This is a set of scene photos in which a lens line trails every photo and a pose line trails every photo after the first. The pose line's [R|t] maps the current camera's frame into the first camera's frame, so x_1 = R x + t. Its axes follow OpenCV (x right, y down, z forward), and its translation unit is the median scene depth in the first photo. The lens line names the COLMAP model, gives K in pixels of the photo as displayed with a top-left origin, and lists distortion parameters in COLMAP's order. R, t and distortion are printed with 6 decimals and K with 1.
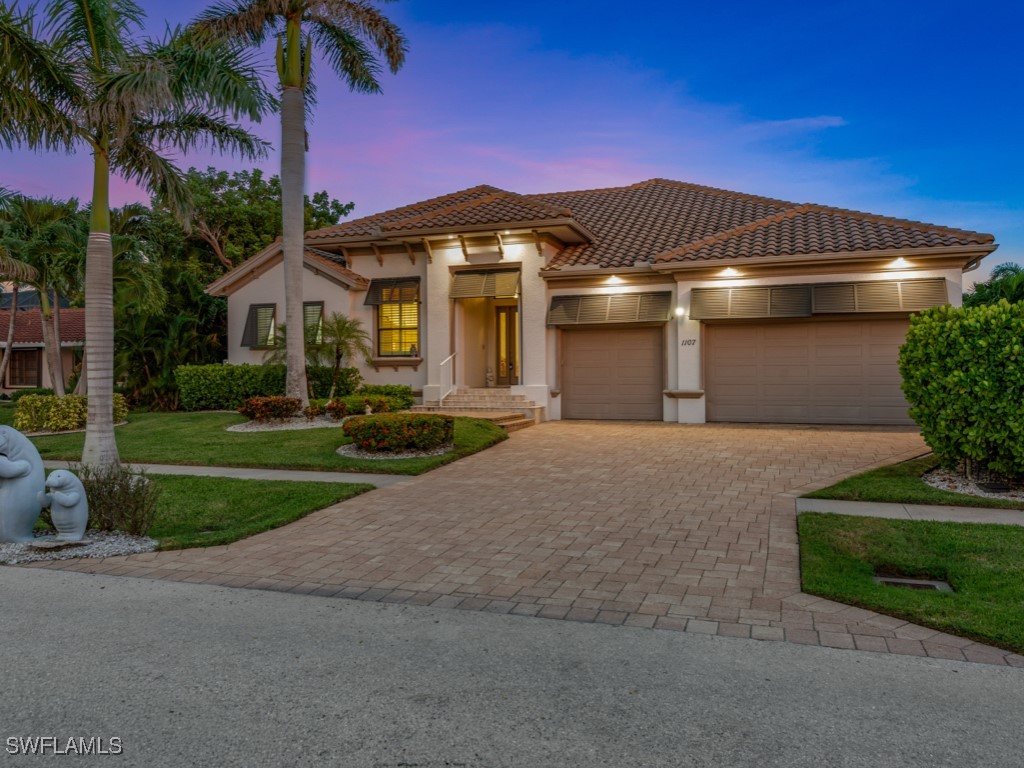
lens RADIAL K [[707.6, 0, 512.0], [0, 707.6, 384.0], [0, 0, 1]] dist [-0.001450, -0.000467]
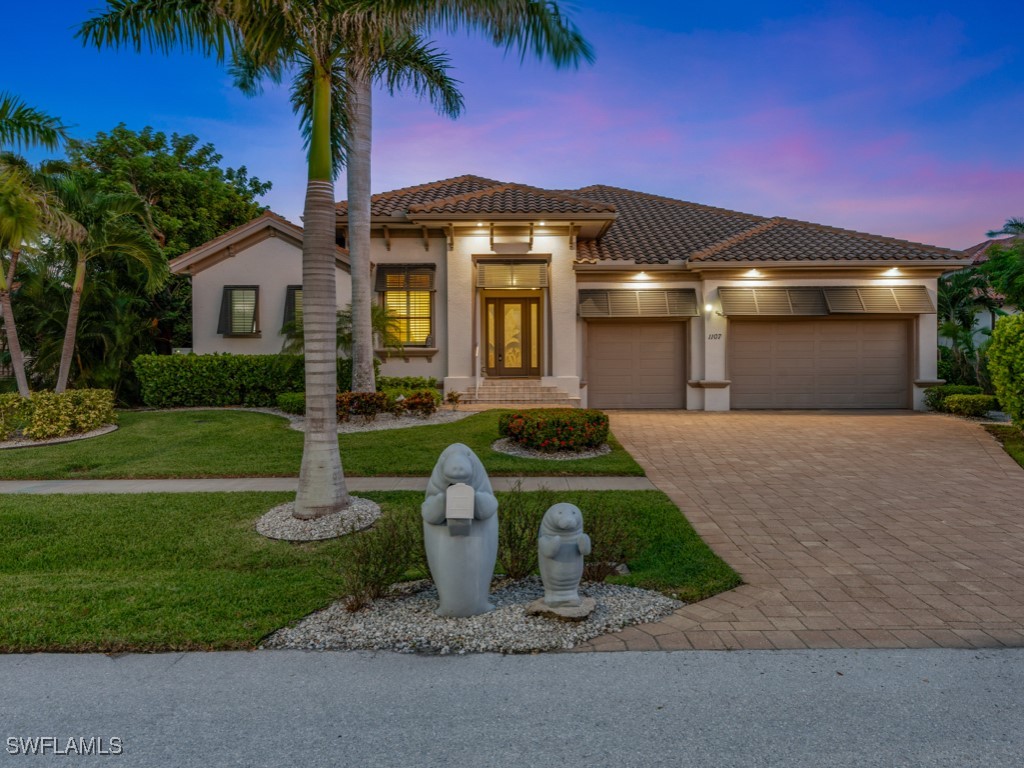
lens RADIAL K [[638.5, 0, 512.0], [0, 638.5, 384.0], [0, 0, 1]] dist [0.006514, 0.000222]
pose [[0.948735, -0.008040, 0.315970, -0.327802], [0.002759, 0.999849, 0.017158, -0.003513], [-0.316061, -0.015407, 0.948614, 0.152699]]
